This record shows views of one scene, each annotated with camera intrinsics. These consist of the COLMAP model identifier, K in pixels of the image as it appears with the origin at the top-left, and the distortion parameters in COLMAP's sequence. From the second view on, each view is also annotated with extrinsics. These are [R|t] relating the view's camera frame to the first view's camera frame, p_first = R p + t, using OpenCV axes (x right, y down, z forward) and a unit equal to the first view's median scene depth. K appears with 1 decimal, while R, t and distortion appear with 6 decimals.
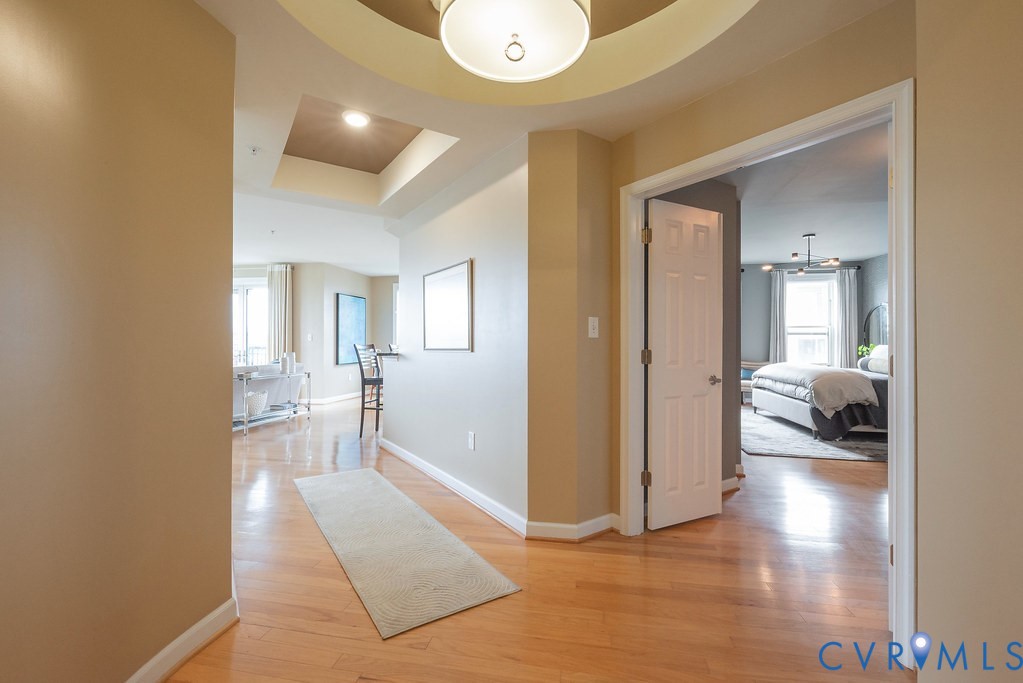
lens RADIAL K [[439.6, 0, 509.1], [0, 439.6, 342.7], [0, 0, 1]] dist [-0.002146, 0.001346]
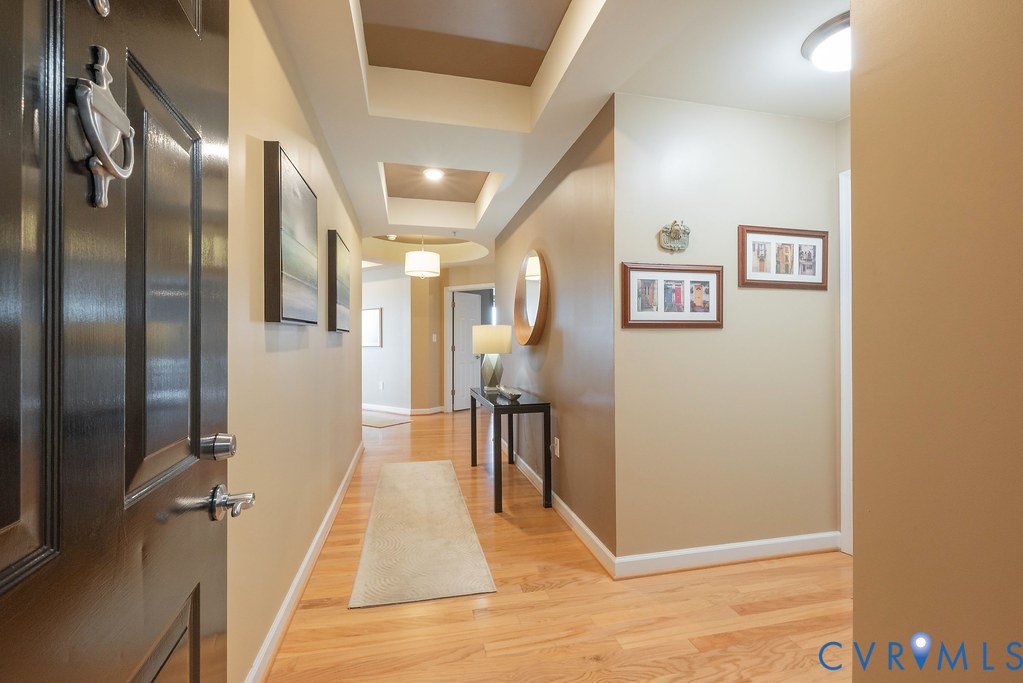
lens RADIAL K [[439.6, 0, 509.5], [0, 439.6, 342.8], [0, 0, 1]] dist [-0.002146, 0.001346]
pose [[0.912070, -0.002436, 0.410027, -0.504920], [0.002859, 0.999996, -0.000418, -0.001201], [-0.410024, 0.001554, 0.912074, -1.690028]]
